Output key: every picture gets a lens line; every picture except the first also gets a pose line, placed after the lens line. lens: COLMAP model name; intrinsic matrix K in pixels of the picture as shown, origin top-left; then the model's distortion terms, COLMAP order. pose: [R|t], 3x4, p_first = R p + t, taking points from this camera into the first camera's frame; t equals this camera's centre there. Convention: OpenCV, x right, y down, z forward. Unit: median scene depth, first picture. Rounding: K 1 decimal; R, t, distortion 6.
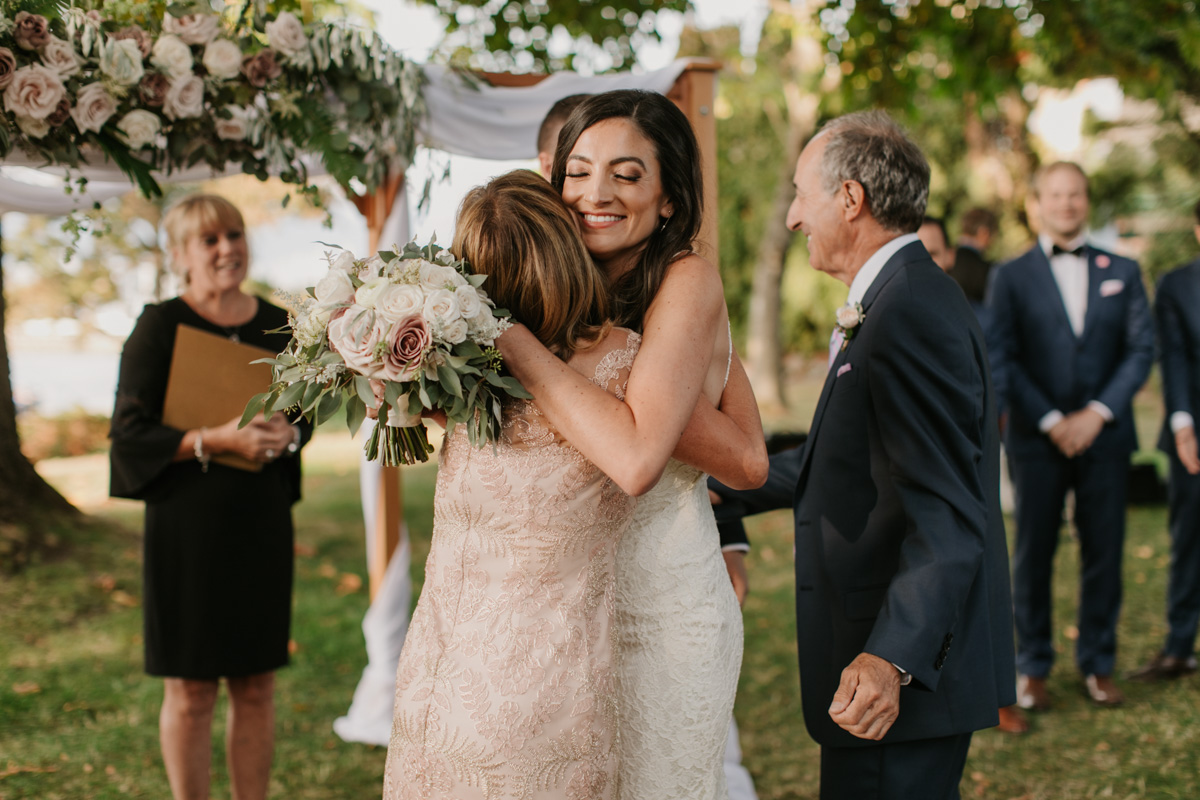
lens RADIAL K [[1676.7, 0, 600.0], [0, 1676.7, 400.0], [0, 0, 1]] dist [0.012747, 0.009899]
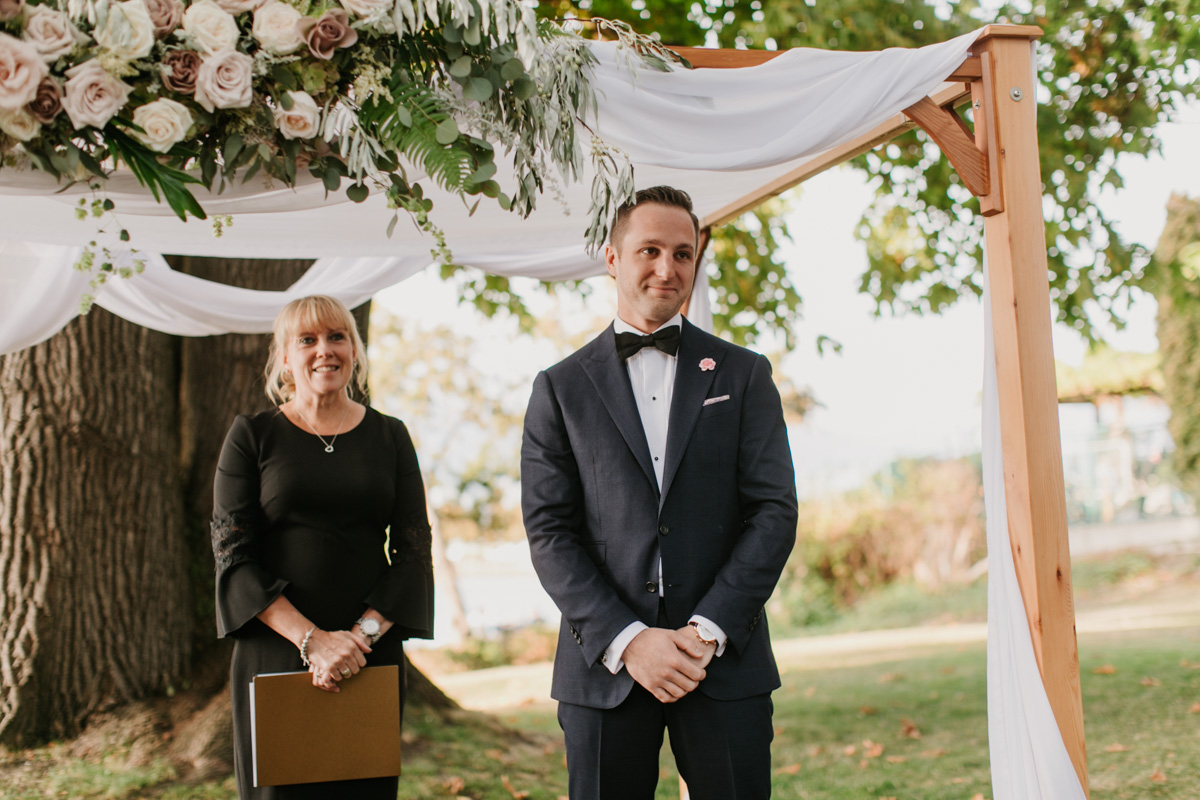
lens RADIAL K [[1676.7, 0, 600.0], [0, 1676.7, 400.0], [0, 0, 1]] dist [0.012747, 0.009899]
pose [[0.954300, -0.053438, -0.294034, 0.121125], [0.015039, 0.991224, -0.131338, 0.059436], [0.298472, 0.120914, 0.946728, 0.368991]]
